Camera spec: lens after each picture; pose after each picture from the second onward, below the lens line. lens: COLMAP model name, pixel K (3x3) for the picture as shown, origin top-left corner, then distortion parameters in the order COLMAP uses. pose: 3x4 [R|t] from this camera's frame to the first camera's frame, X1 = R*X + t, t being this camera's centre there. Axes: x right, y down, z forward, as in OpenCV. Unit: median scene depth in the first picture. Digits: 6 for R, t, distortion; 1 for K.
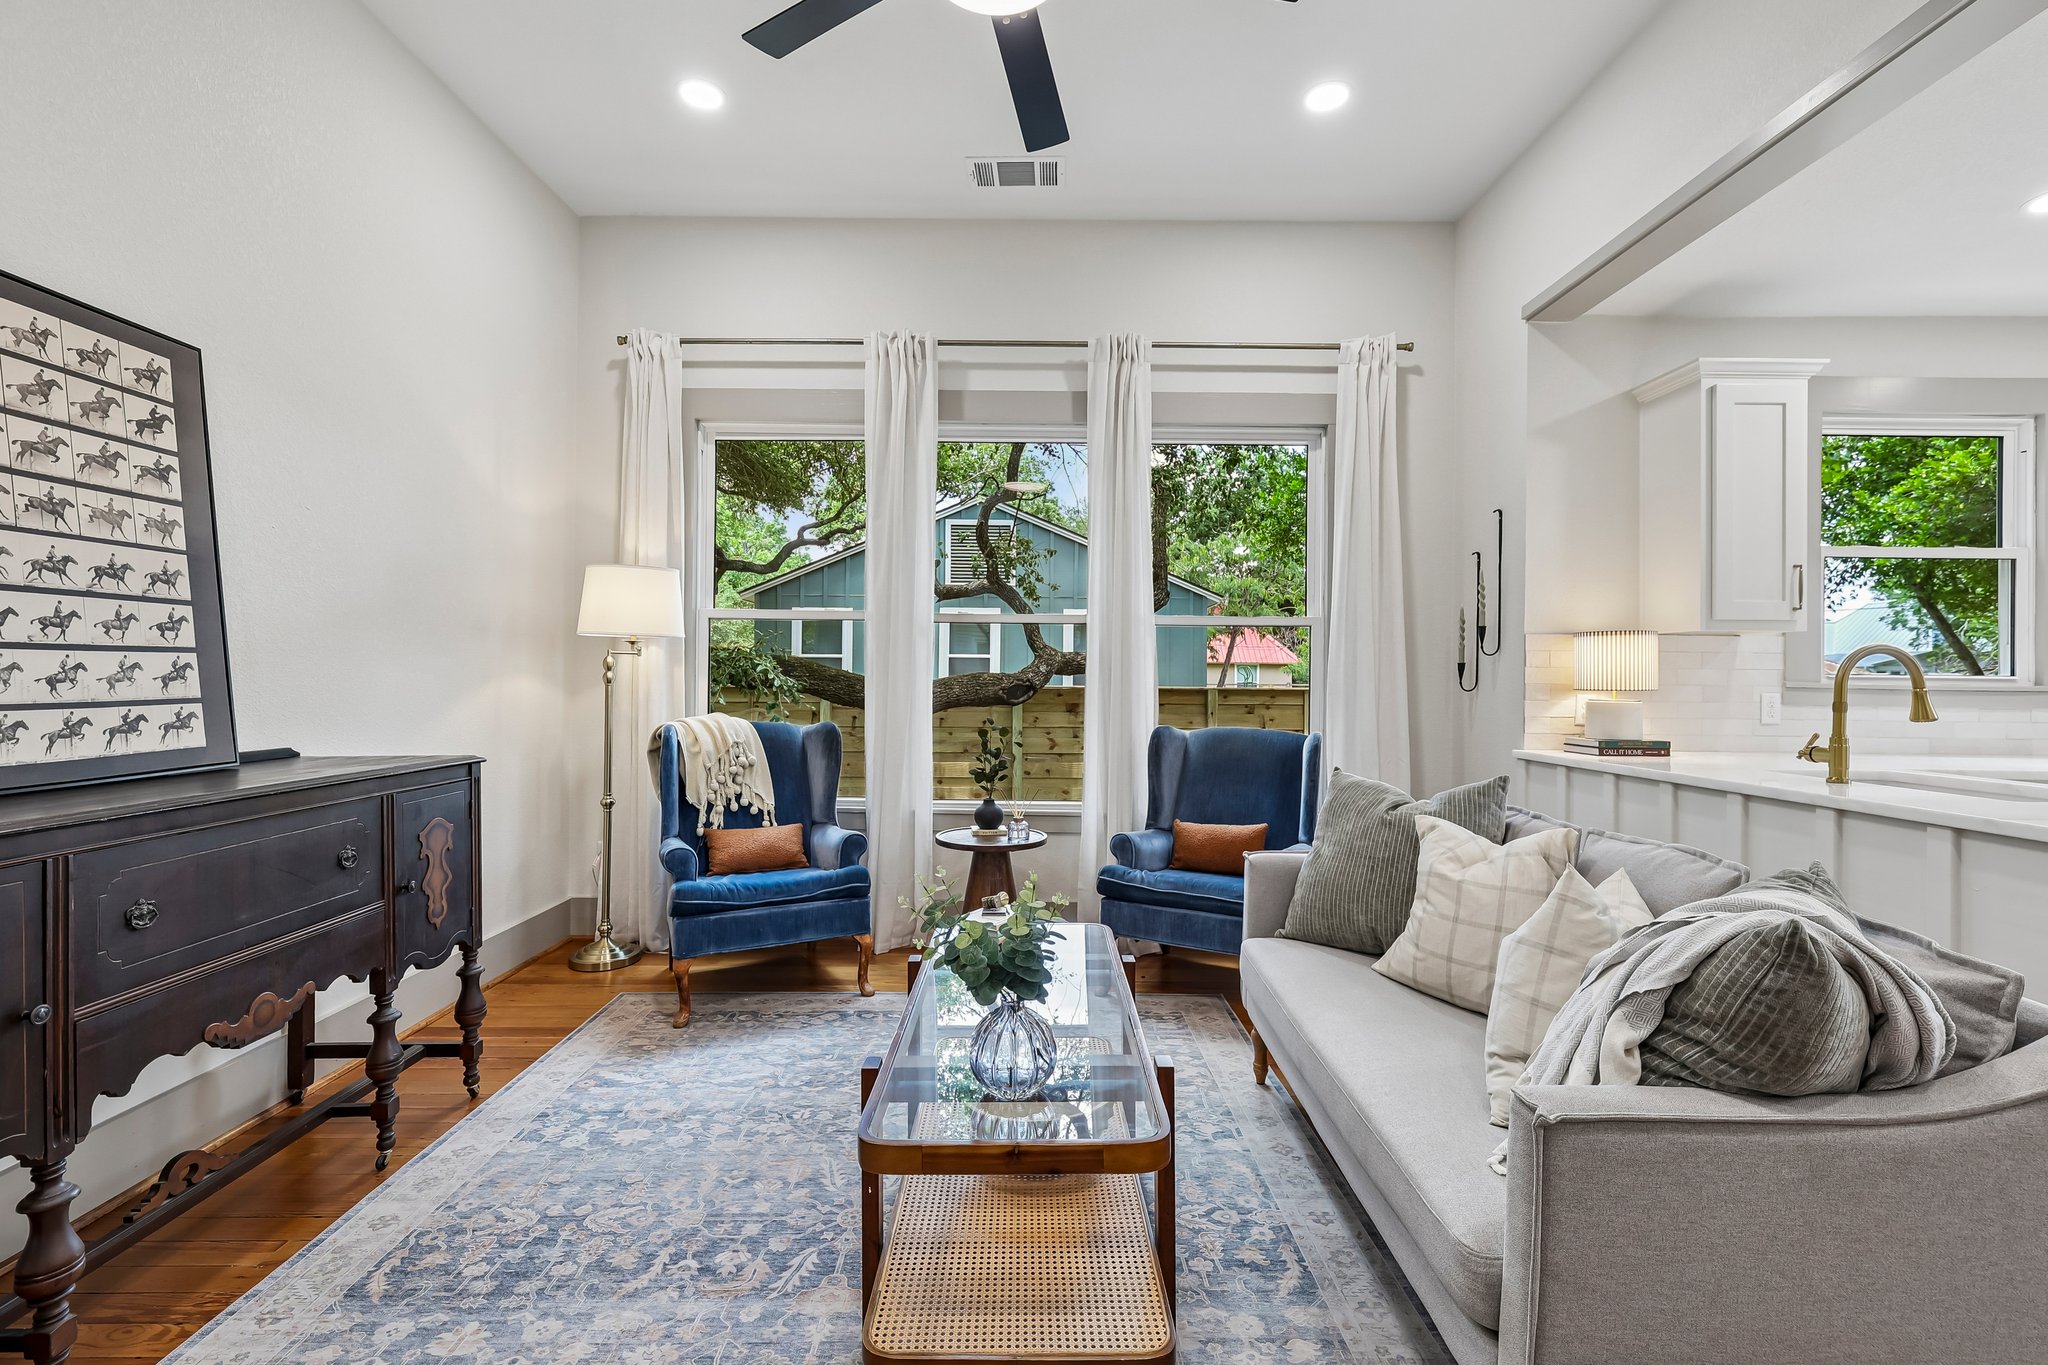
lens RADIAL K [[888.3, 0, 1032.3], [0, 888.3, 685.4], [0, 0, 1]] dist [0.002572, 0.000043]
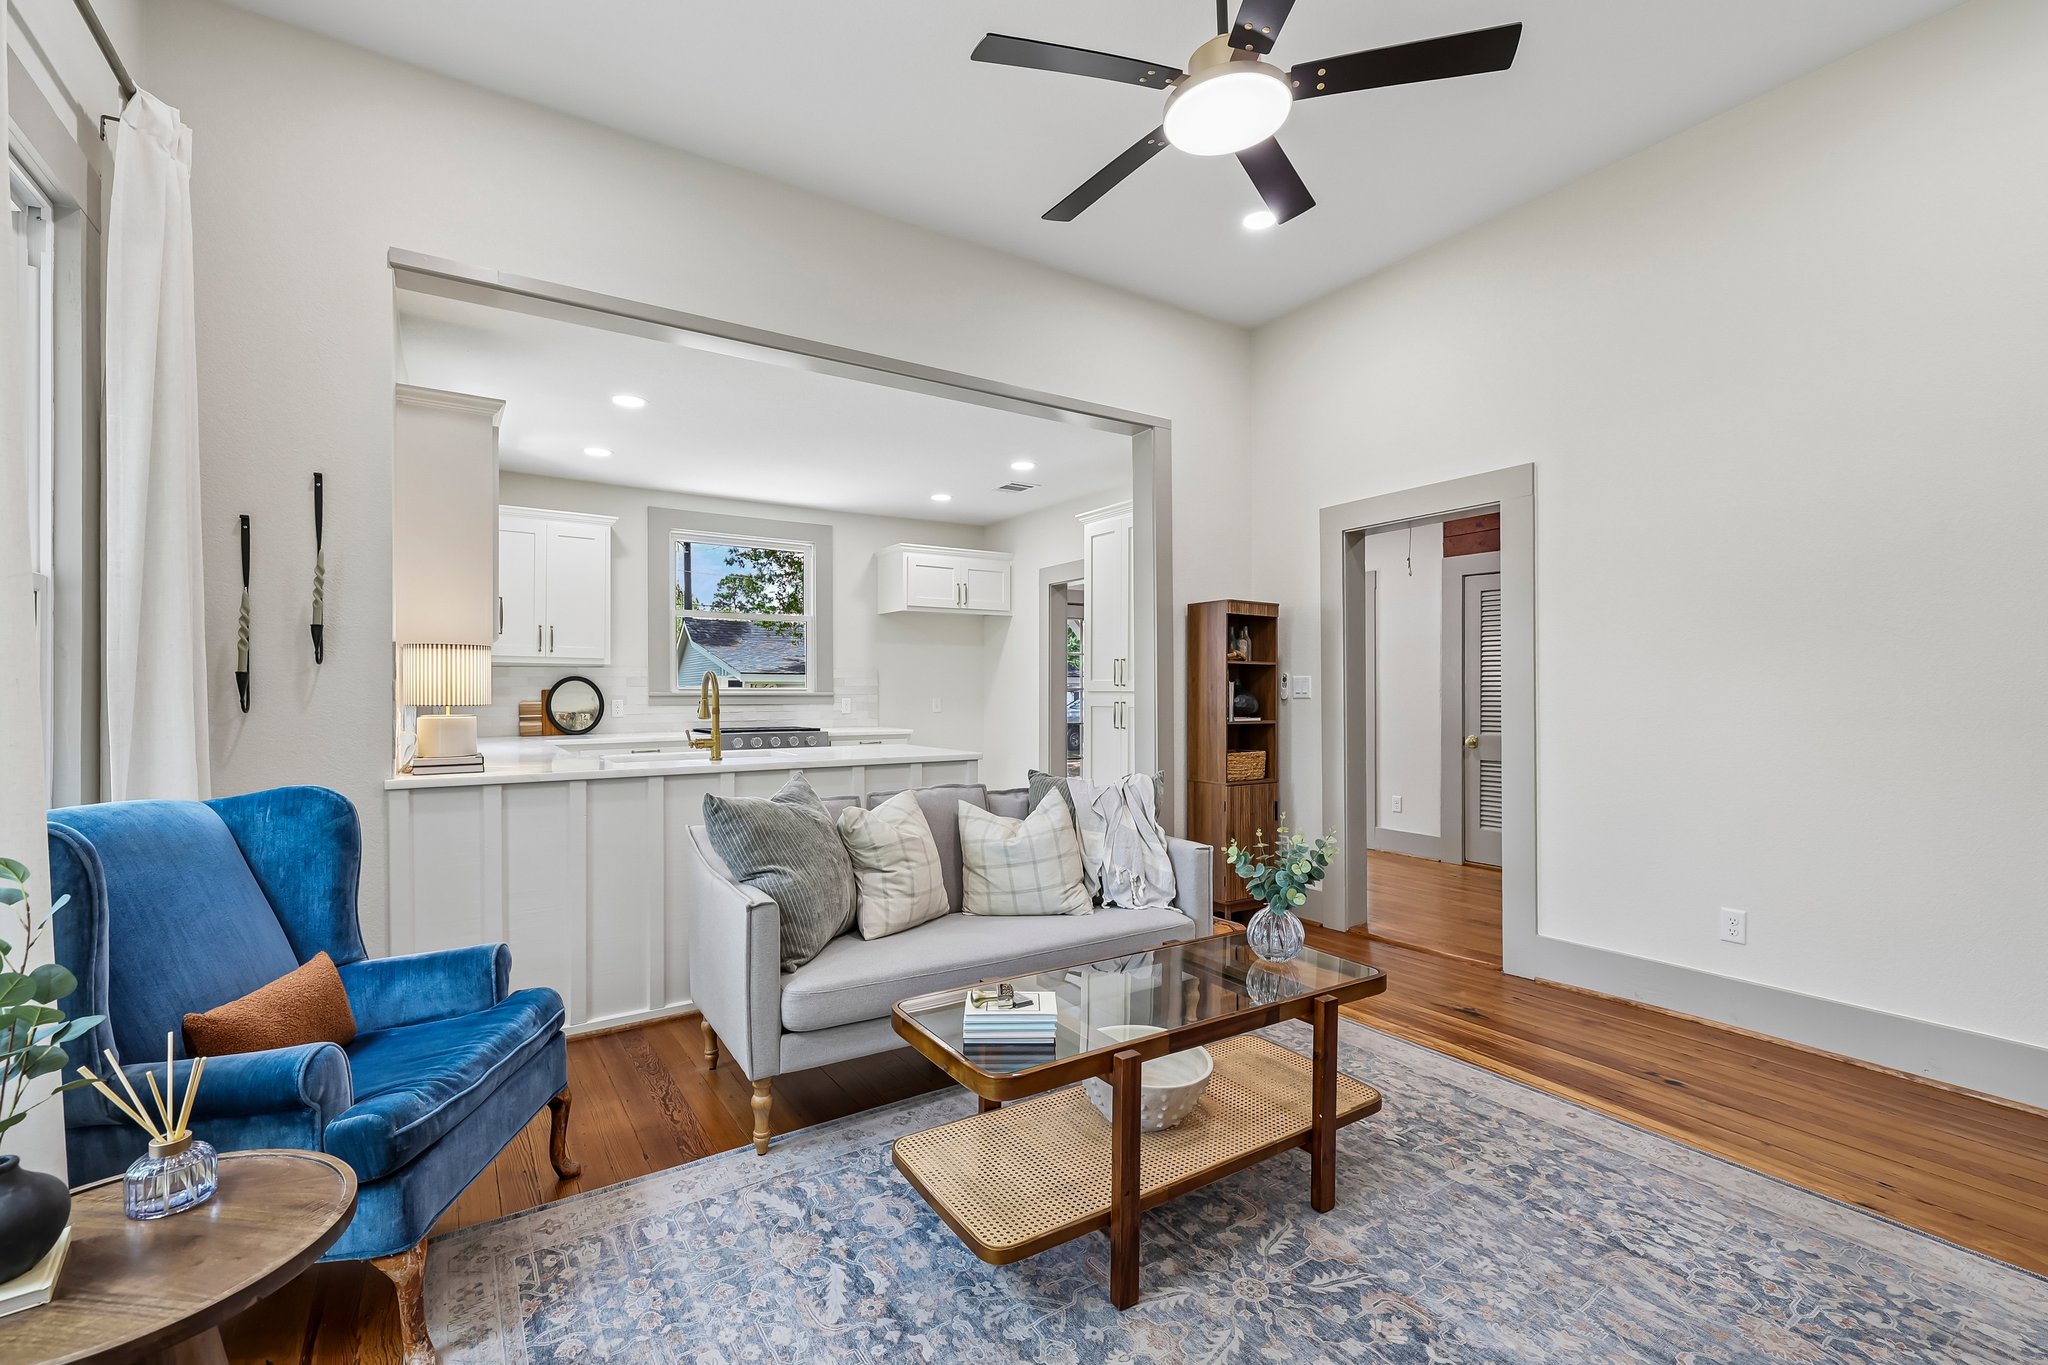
lens RADIAL K [[888.3, 0, 1027.5], [0, 888.3, 696.7], [0, 0, 1]] dist [0.002572, 0.000043]
pose [[-0.544413, 0.004940, 0.838803, -0.833130], [0.012347, 0.999922, 0.002125, -0.016597], [-0.838726, 0.011513, -0.544431, 1.656842]]
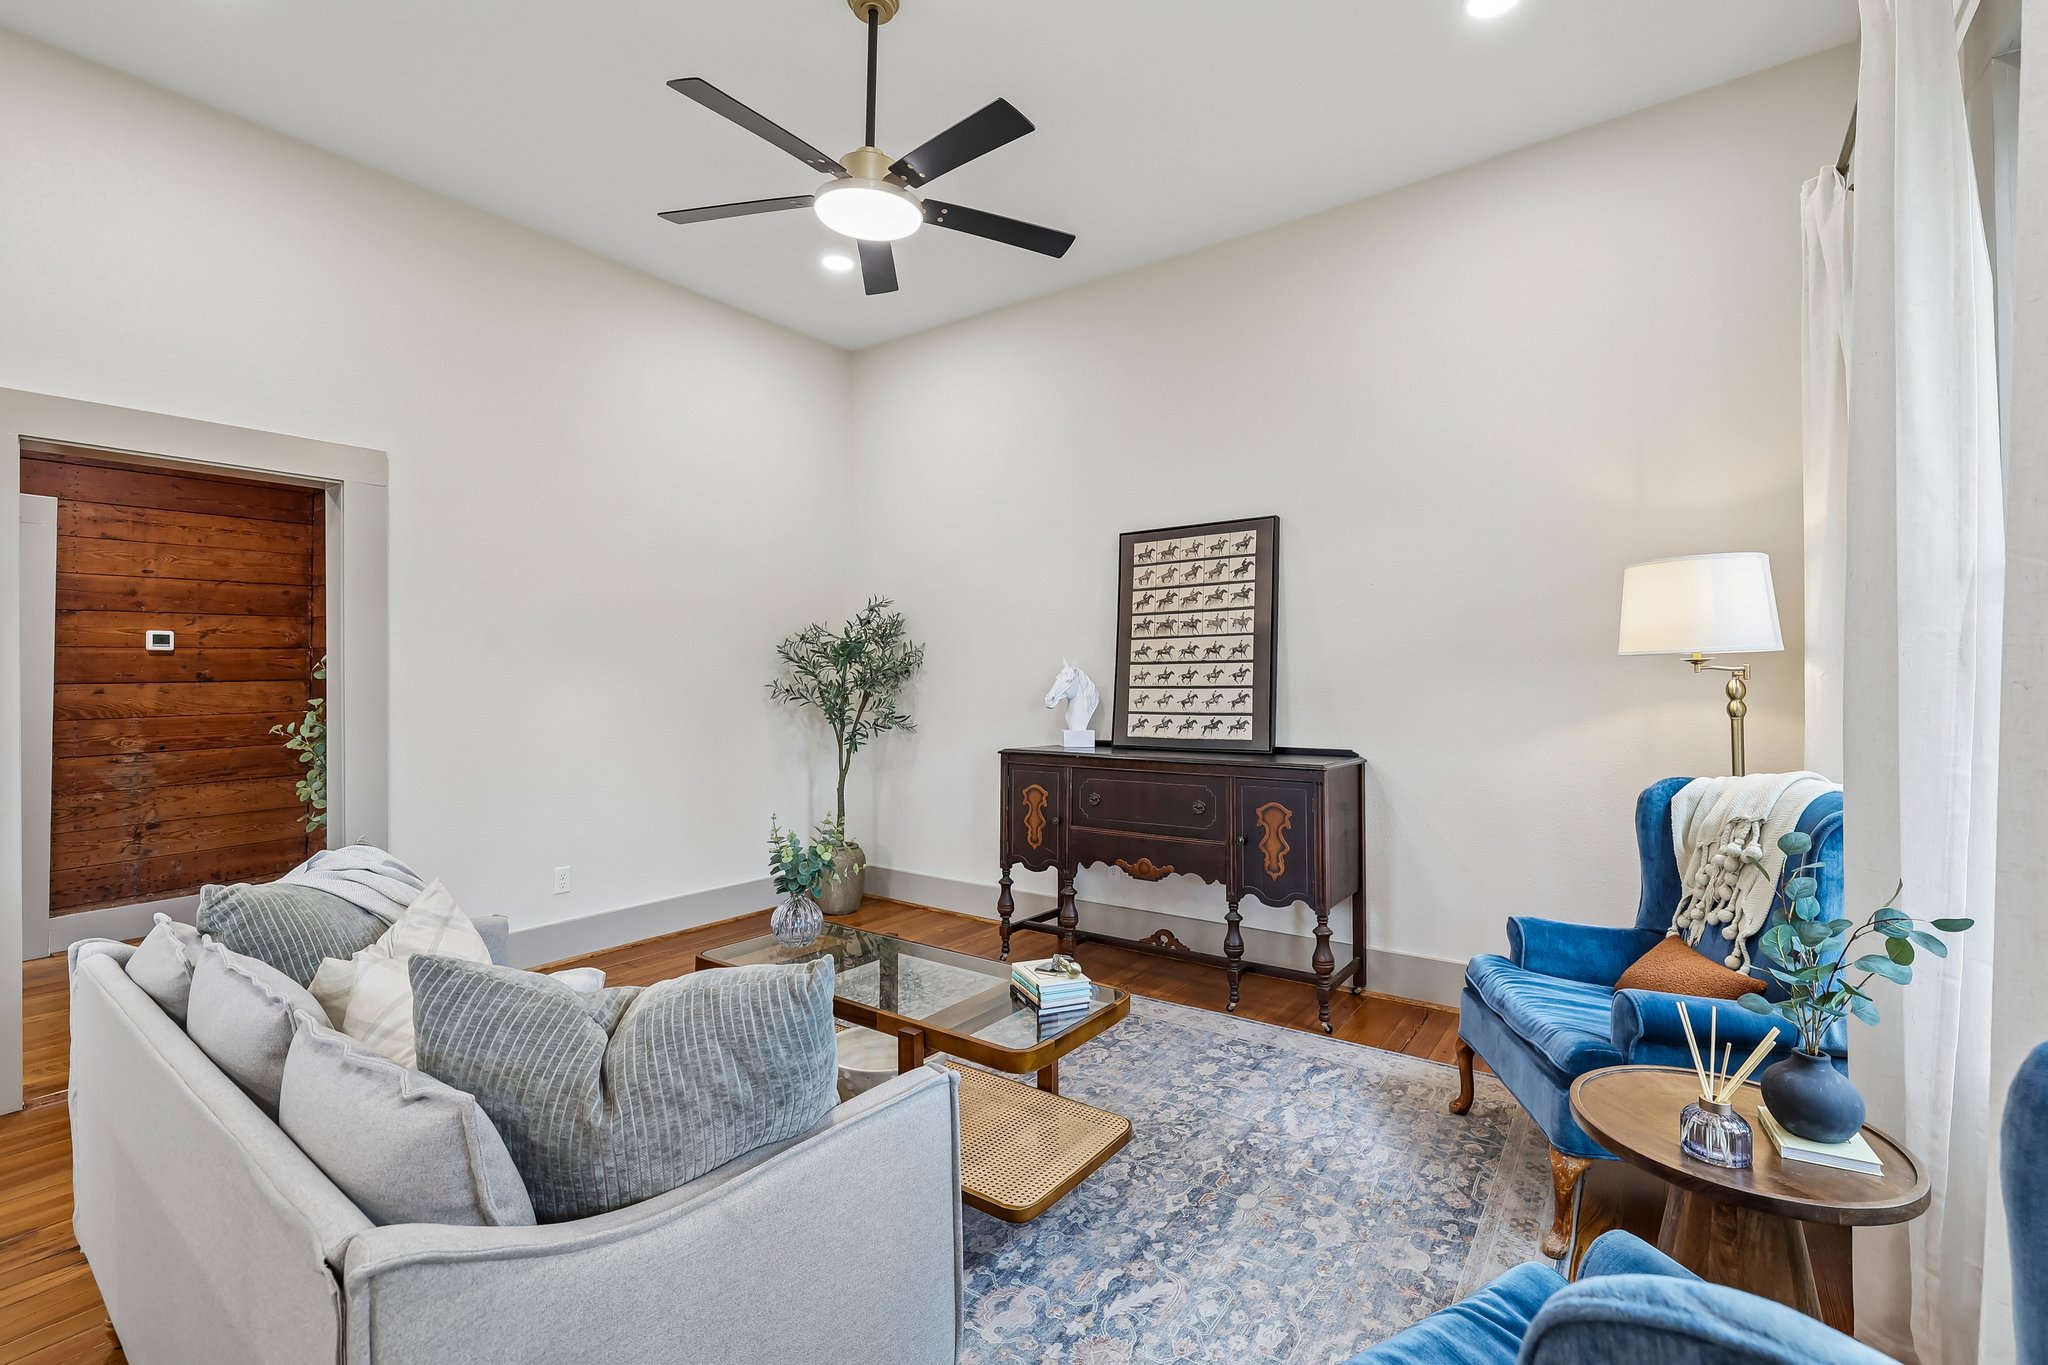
lens RADIAL K [[888.3, 0, 1025.4], [0, 888.3, 674.1], [0, 0, 1]] dist [0.002572, 0.000043]
pose [[-0.585186, -0.005505, -0.810880, 0.852987], [-0.005672, 0.999980, -0.002696, -0.061219], [0.810879, 0.003022, -0.585206, 1.780692]]
